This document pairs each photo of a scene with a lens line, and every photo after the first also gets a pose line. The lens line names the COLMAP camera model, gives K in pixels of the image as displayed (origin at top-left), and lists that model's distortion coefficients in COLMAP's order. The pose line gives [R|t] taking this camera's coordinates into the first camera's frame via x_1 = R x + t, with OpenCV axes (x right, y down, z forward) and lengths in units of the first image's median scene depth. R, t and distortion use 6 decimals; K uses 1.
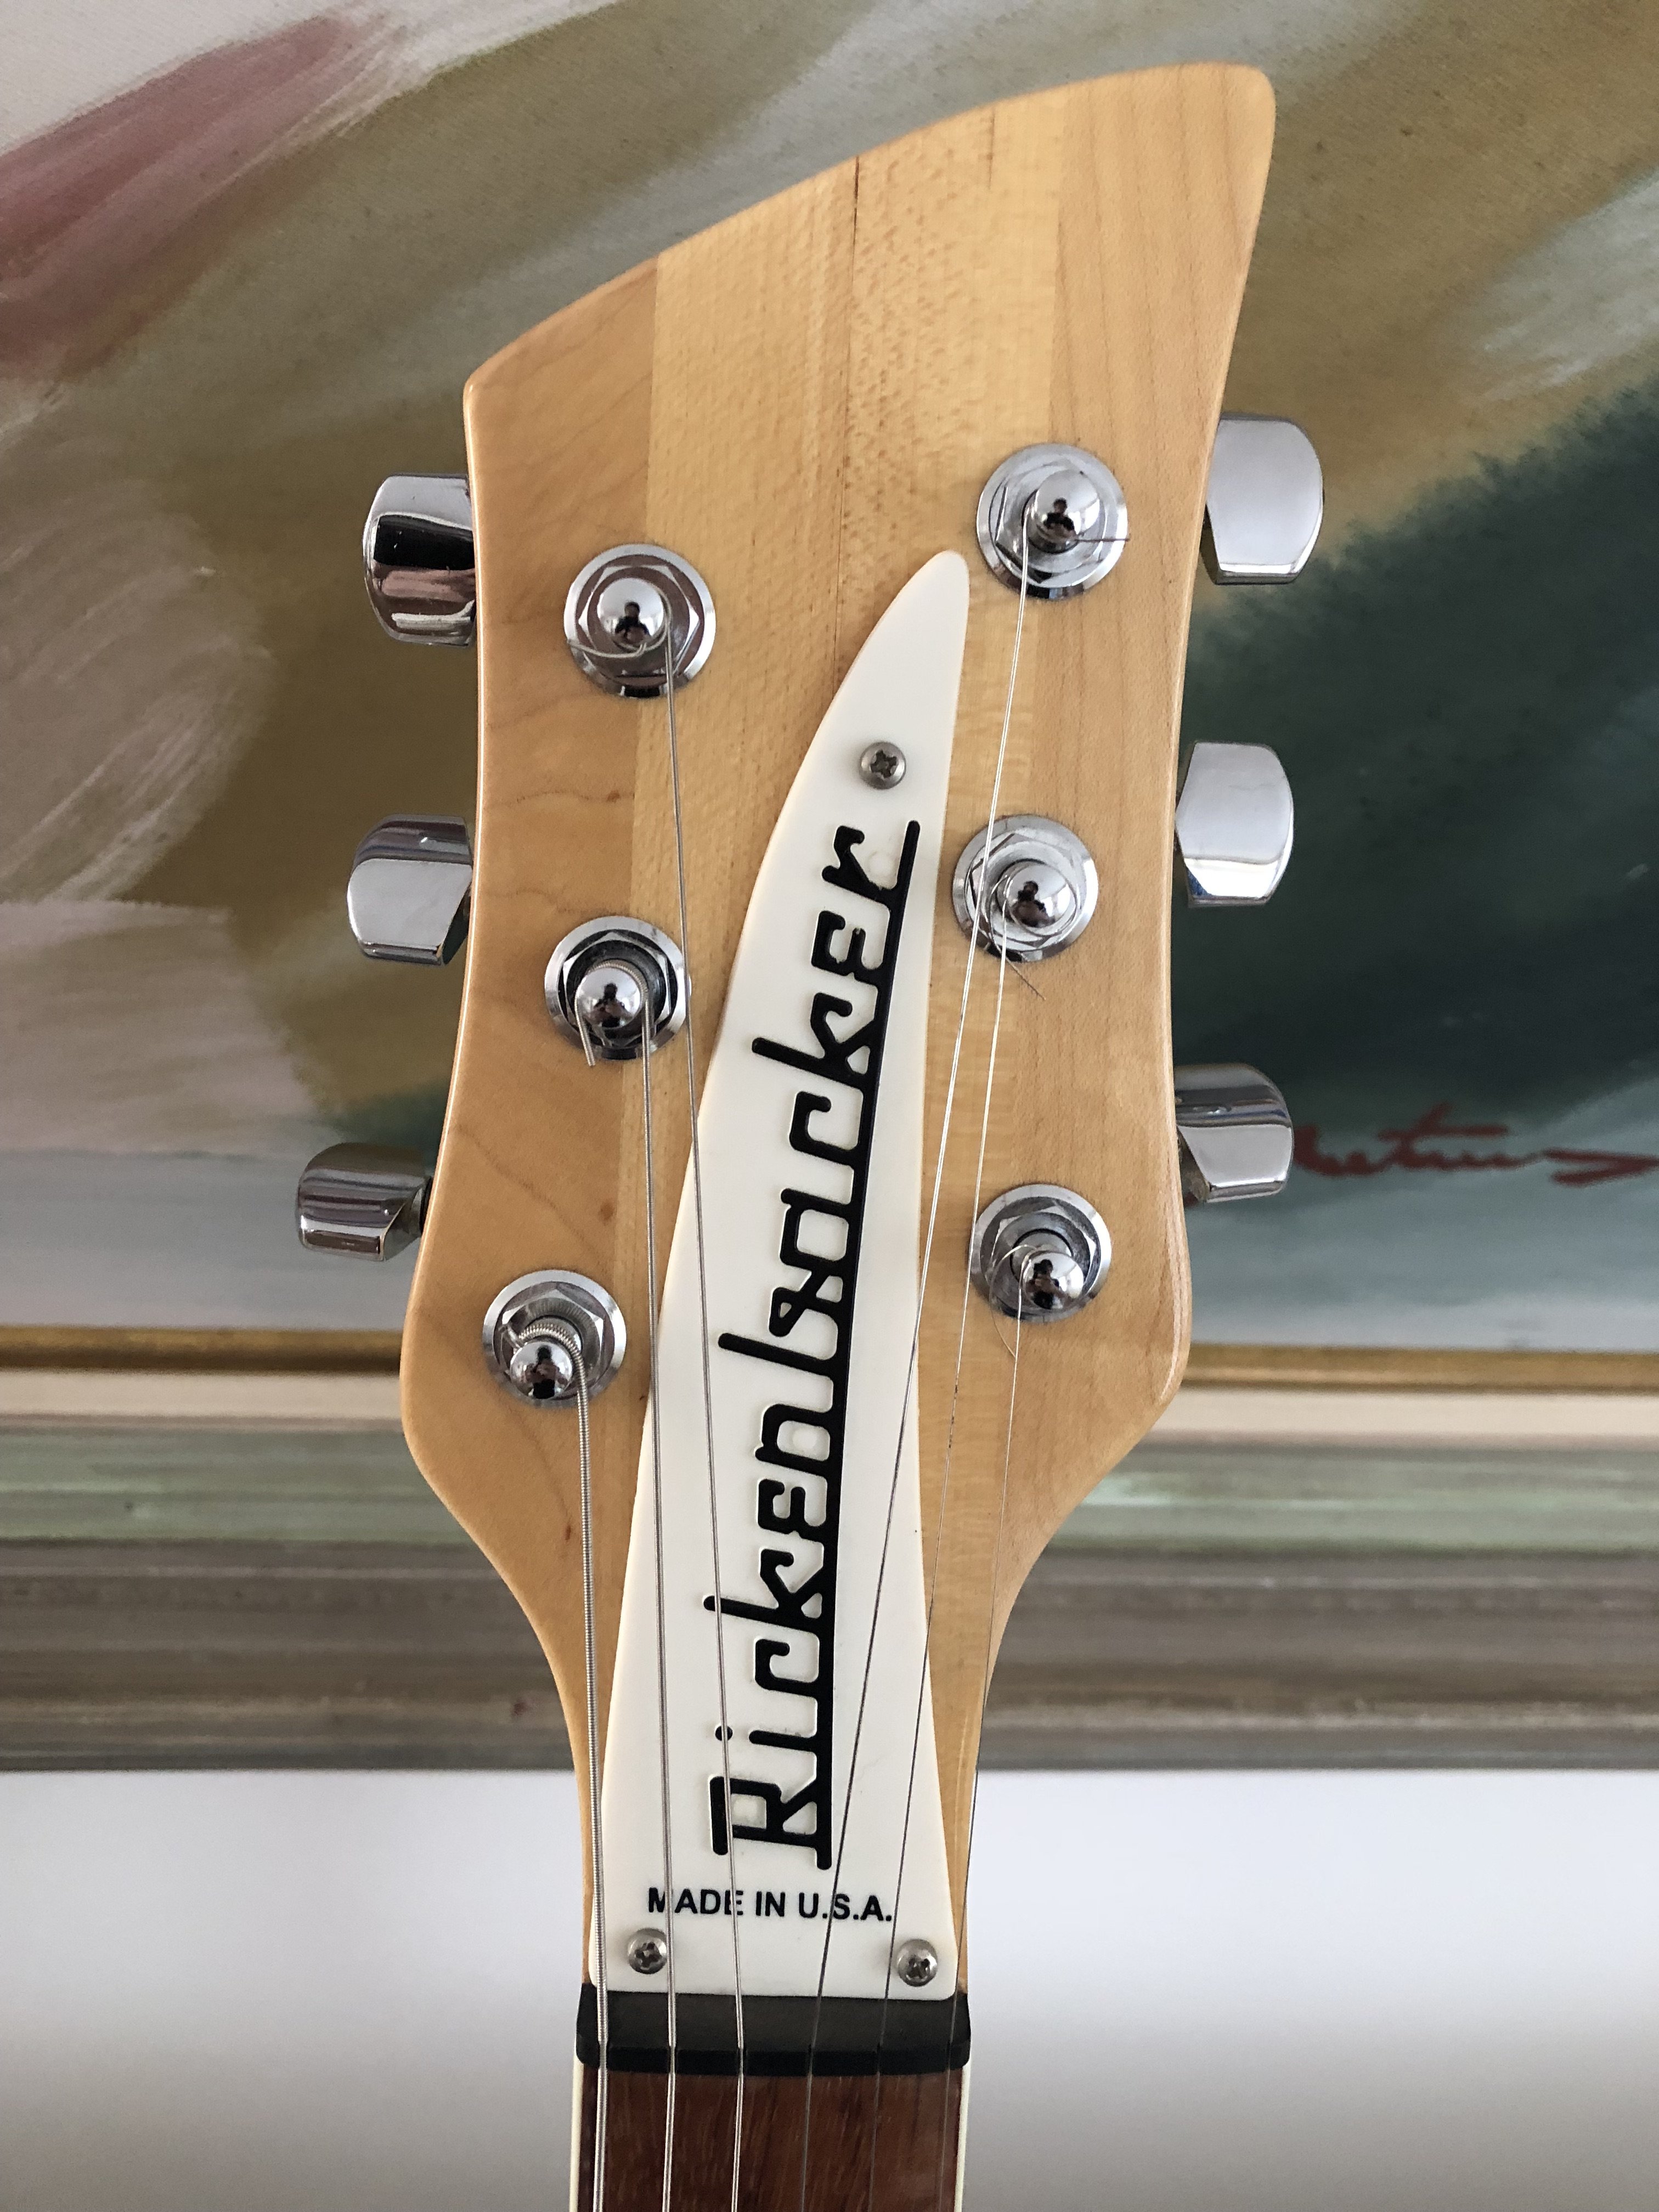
lens RADIAL K [[1814.6, 0, 835.7], [0, 1814.6, 1079.3], [0, 0, 1]] dist [0.005185, 0.007233]
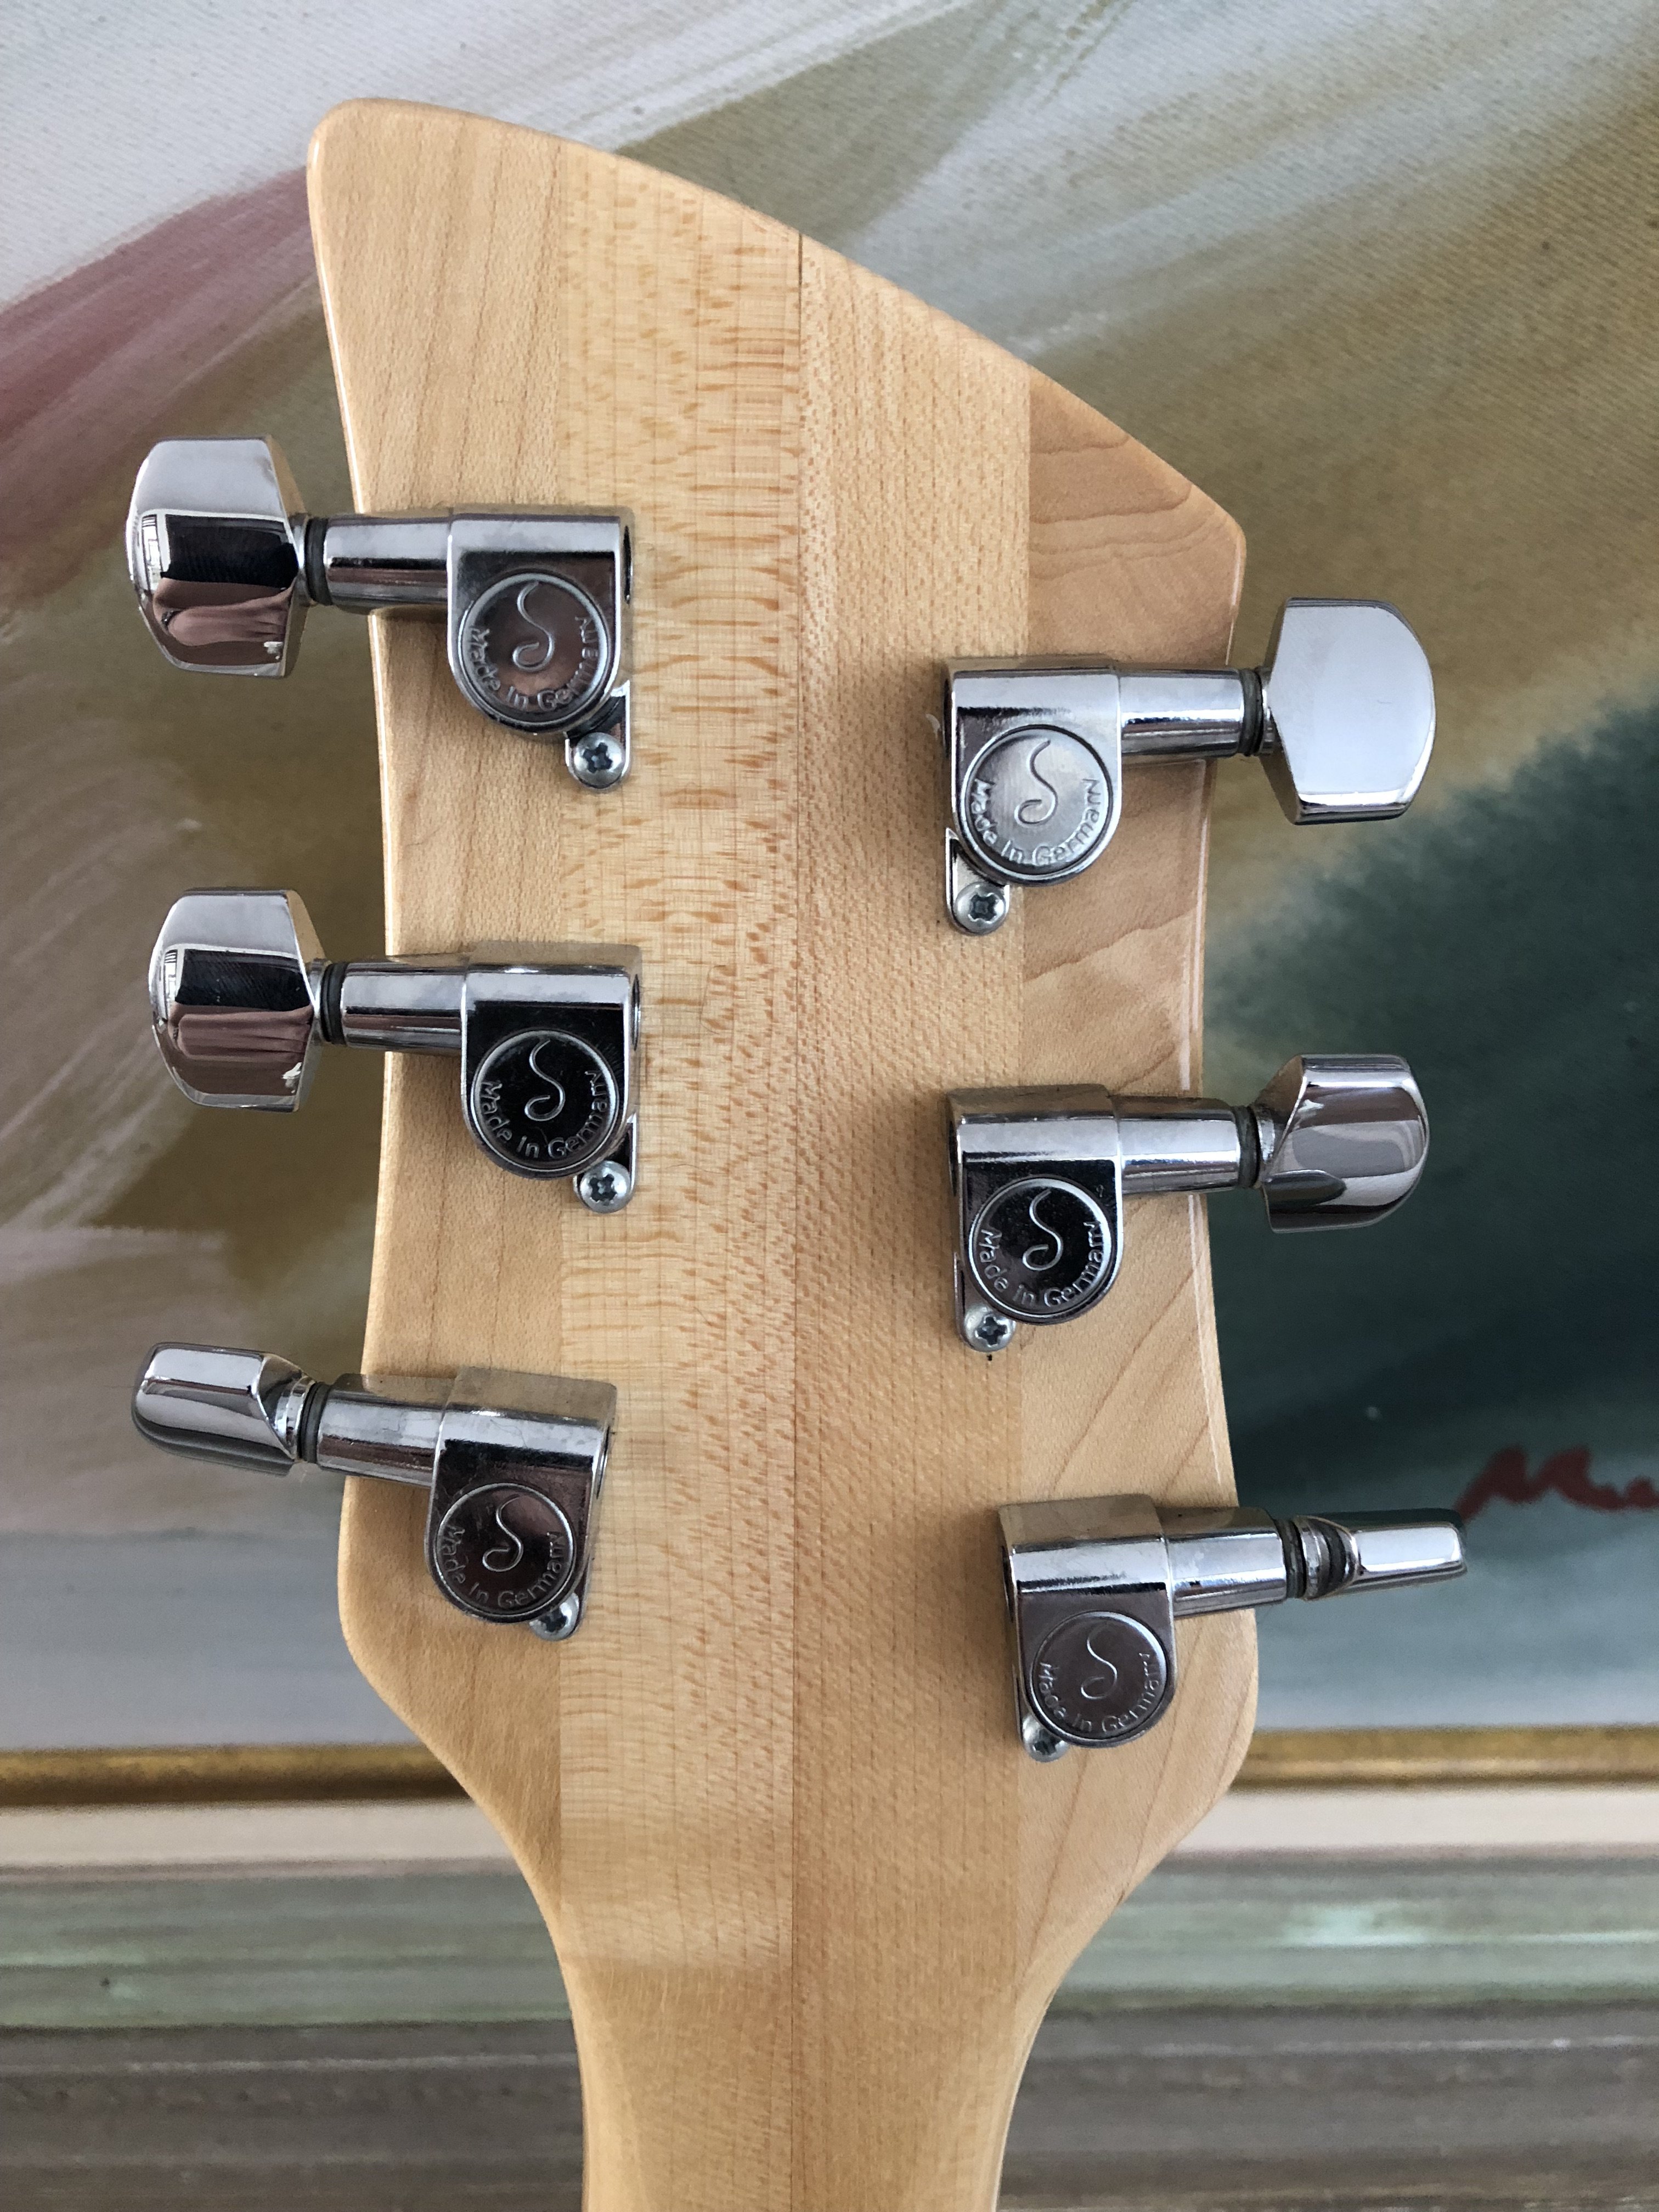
lens RADIAL K [[1812.2, 0, 829.5], [0, 1812.2, 1106.0], [0, 0, 1]] dist [-0.004682, 0.046740]
pose [[0.998483, -0.040374, -0.037430, -0.030700], [0.035375, 0.991433, -0.125738, -0.036443], [0.042186, 0.124224, 0.991357, 0.192150]]
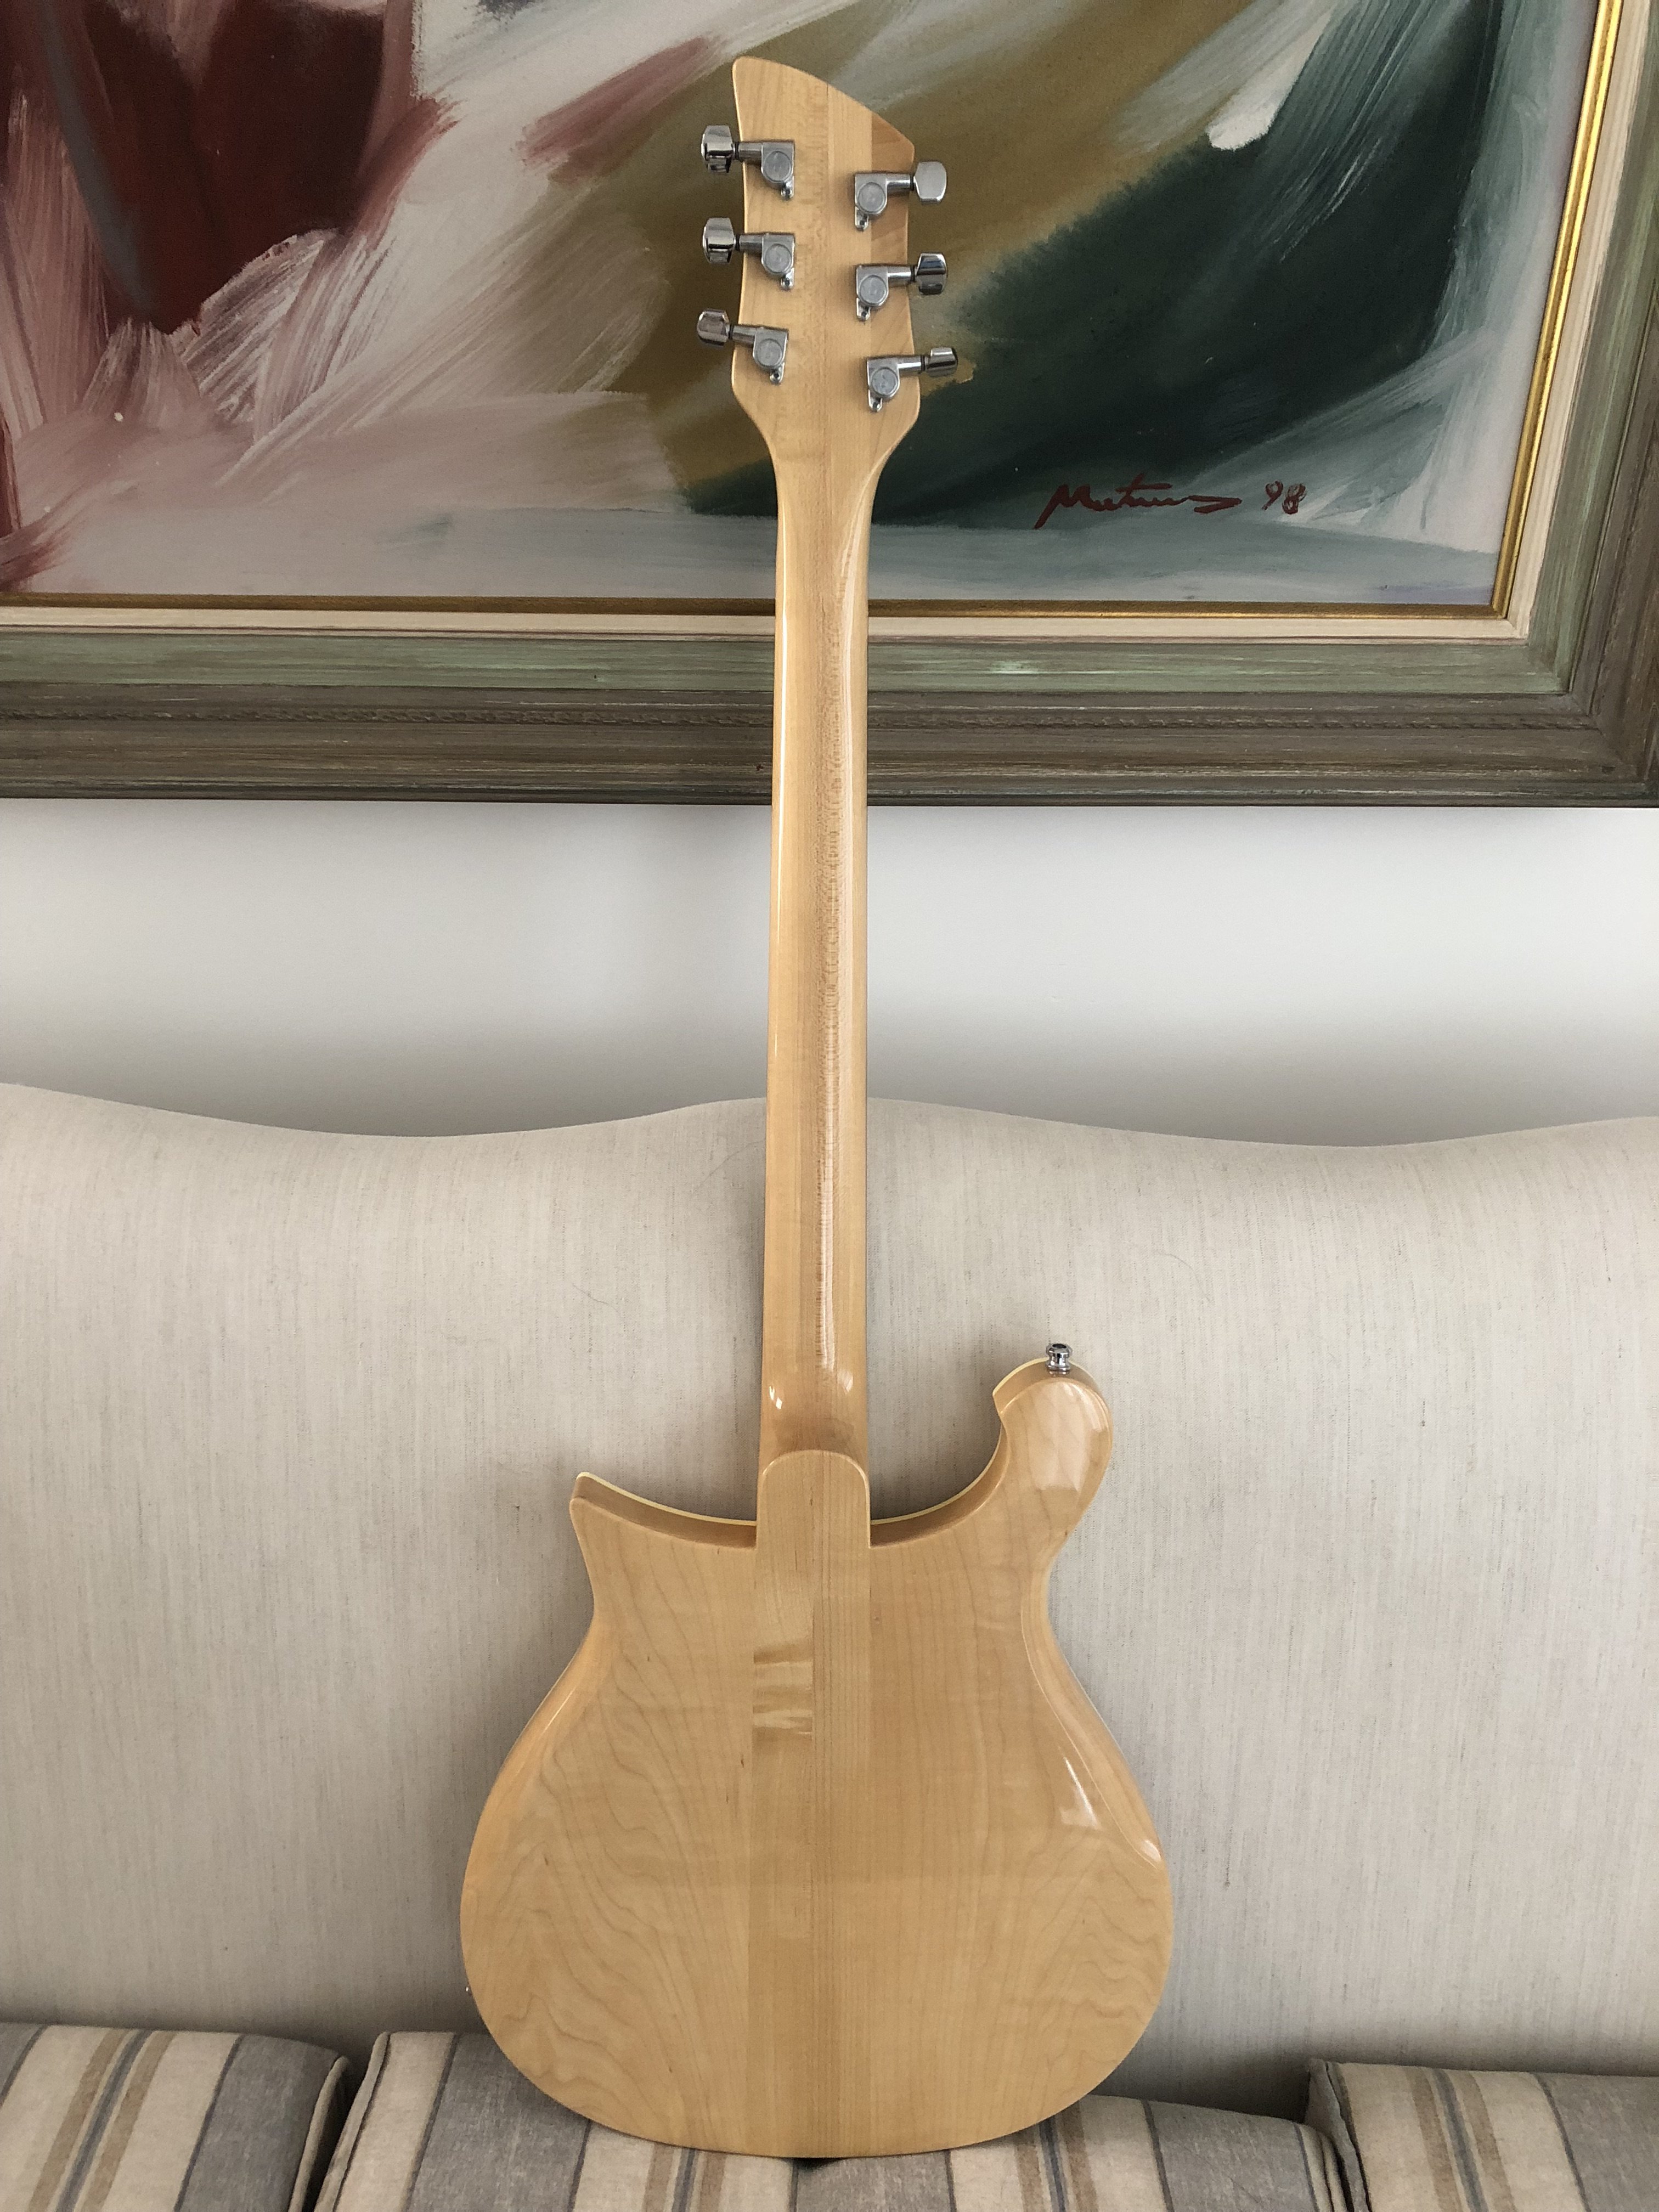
lens RADIAL K [[1812.2, 0, 829.5], [0, 1812.2, 1106.0], [0, 0, 1]] dist [-0.004682, 0.046740]
pose [[0.997478, -0.015166, -0.069336, 0.080811], [0.016653, 0.999642, 0.020920, 0.821240], [0.068994, -0.022022, 0.997374, -1.483761]]
